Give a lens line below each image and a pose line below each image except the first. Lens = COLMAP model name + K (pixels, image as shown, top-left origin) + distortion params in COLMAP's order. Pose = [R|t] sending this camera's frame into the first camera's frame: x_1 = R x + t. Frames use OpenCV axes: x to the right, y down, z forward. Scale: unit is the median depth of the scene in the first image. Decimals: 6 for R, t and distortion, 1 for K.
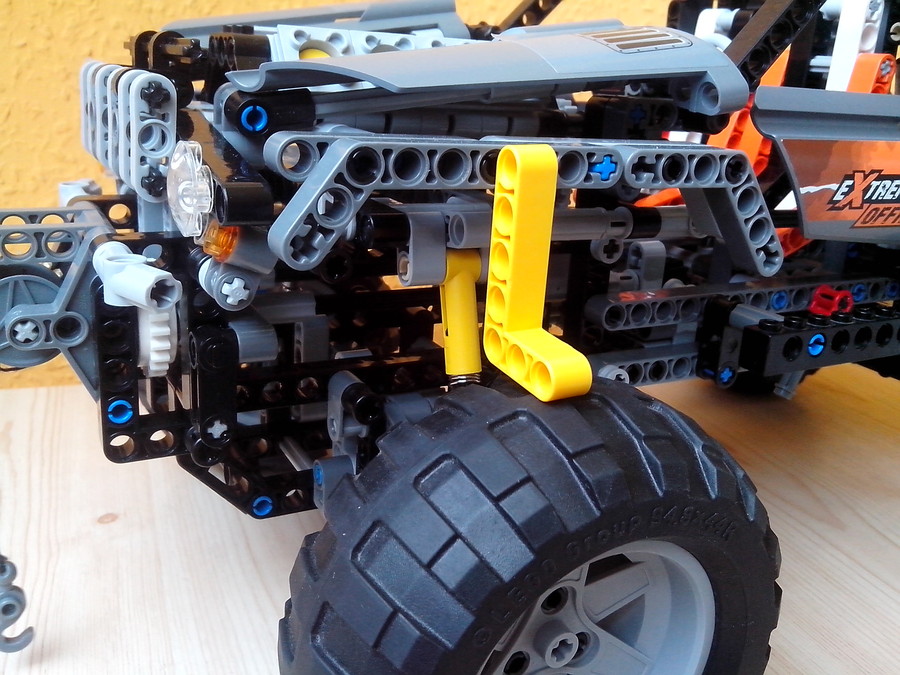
lens RADIAL K [[906.2, 0, 445.4], [0, 906.2, 343.6], [0, 0, 1]] dist [-0.090042, 0.000000]
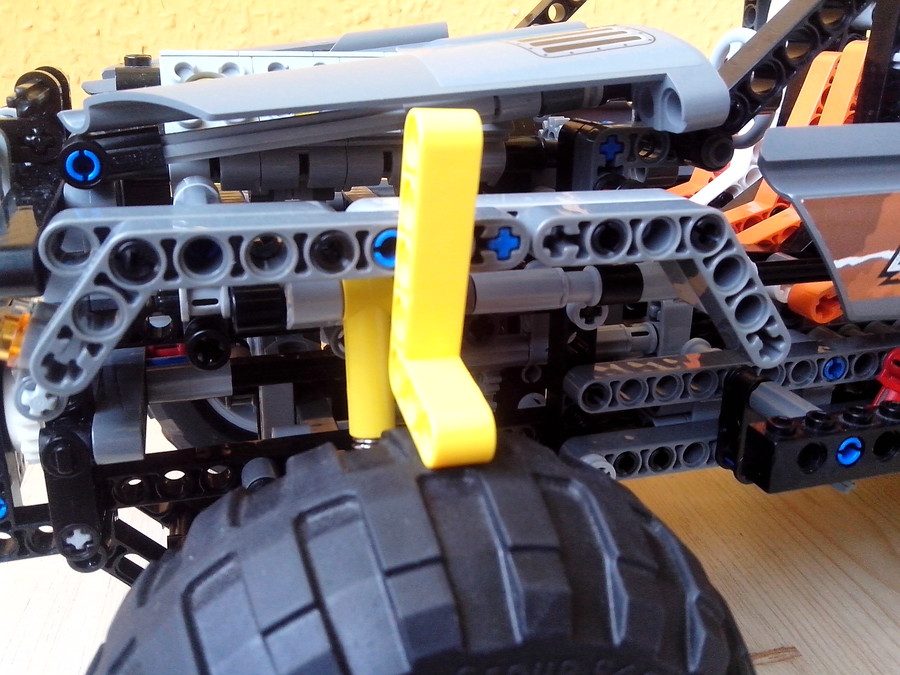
lens RADIAL K [[934.7, 0, 445.8], [0, 934.7, 341.8], [0, 0, 1]] dist [-0.034462, 0.000000]
pose [[0.986214, 0.017648, -0.164531, 0.222419], [-0.013741, 0.999597, 0.024855, -0.112599], [0.164903, -0.022252, 0.986059, 0.189294]]
